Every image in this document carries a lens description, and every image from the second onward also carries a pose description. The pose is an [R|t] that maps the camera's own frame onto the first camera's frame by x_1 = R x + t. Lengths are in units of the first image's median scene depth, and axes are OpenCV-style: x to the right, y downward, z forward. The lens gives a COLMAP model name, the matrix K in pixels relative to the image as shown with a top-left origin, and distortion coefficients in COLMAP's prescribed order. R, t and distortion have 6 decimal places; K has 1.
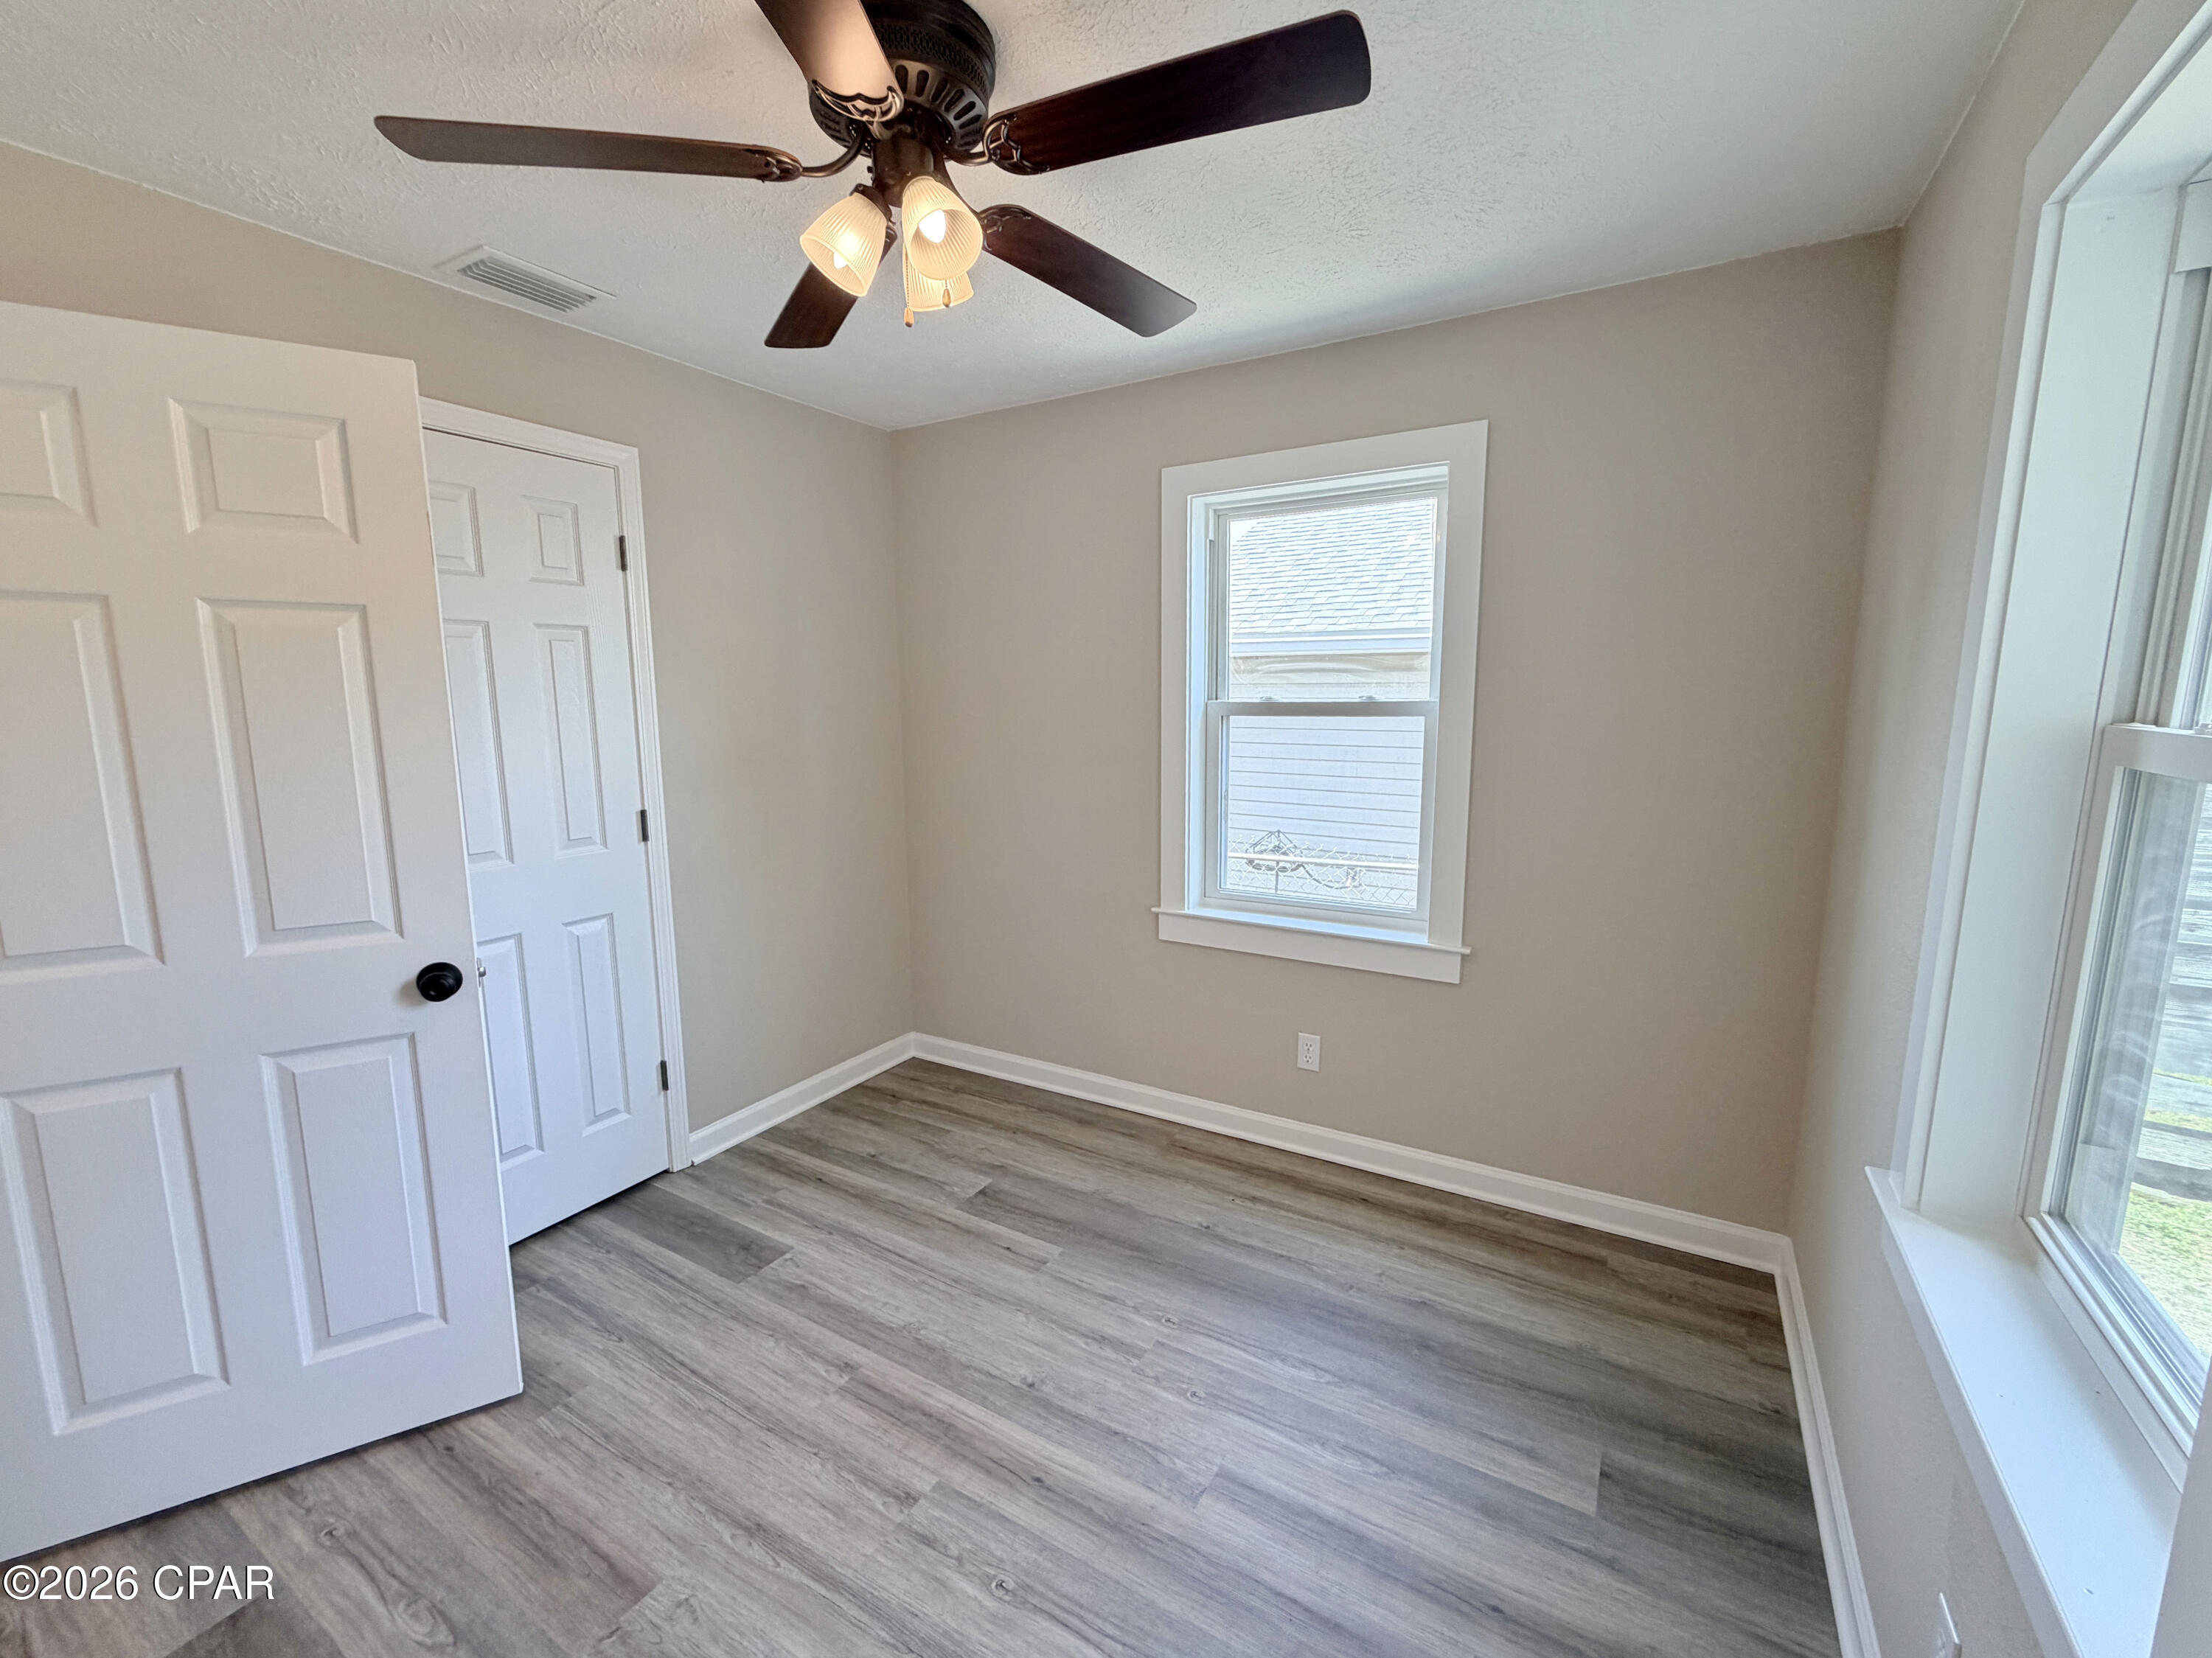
lens RADIAL K [[939.6, 0, 1098.5], [0, 939.6, 823.3], [0, 0, 1]] dist [0.000550, -0.000379]
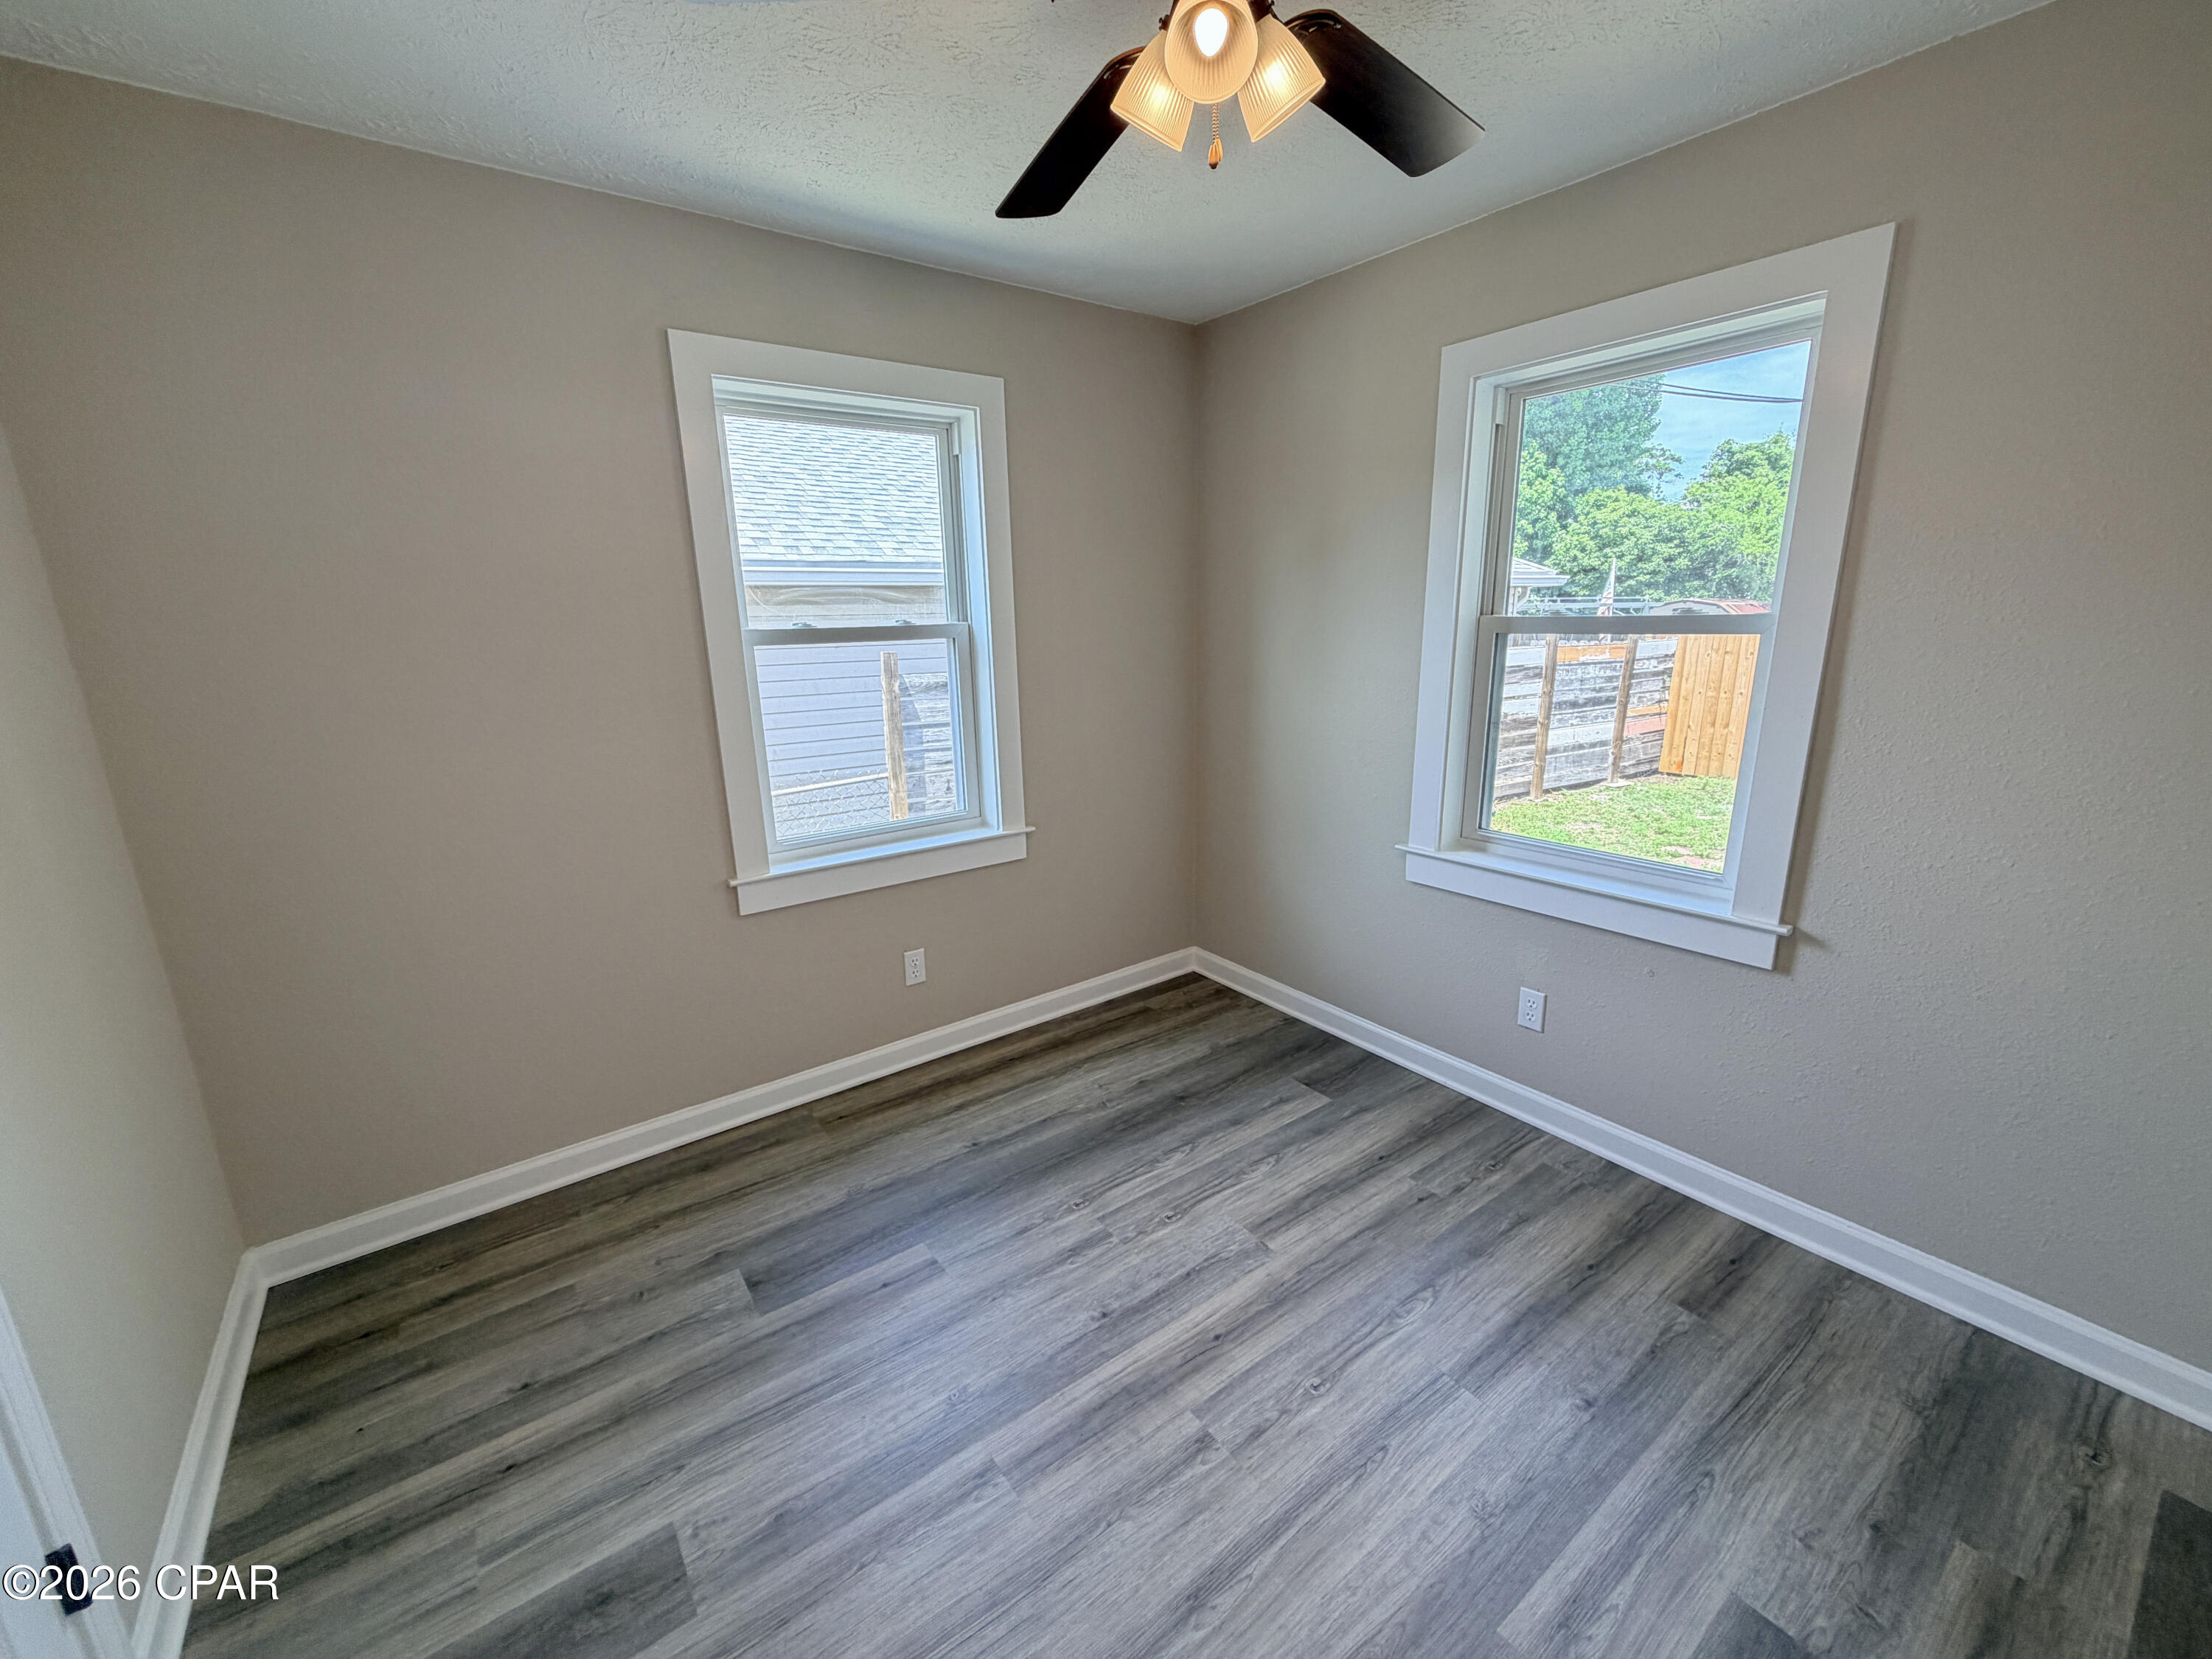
lens RADIAL K [[888.4, 0, 1112.0], [0, 888.4, 822.8], [0, 0, 1]] dist [0.000890, 0.000017]
pose [[0.370229, -0.210269, 0.904830, -0.635512], [0.148822, 0.974890, 0.165656, -0.050069], [-0.916942, 0.073328, 0.392225, 0.459994]]
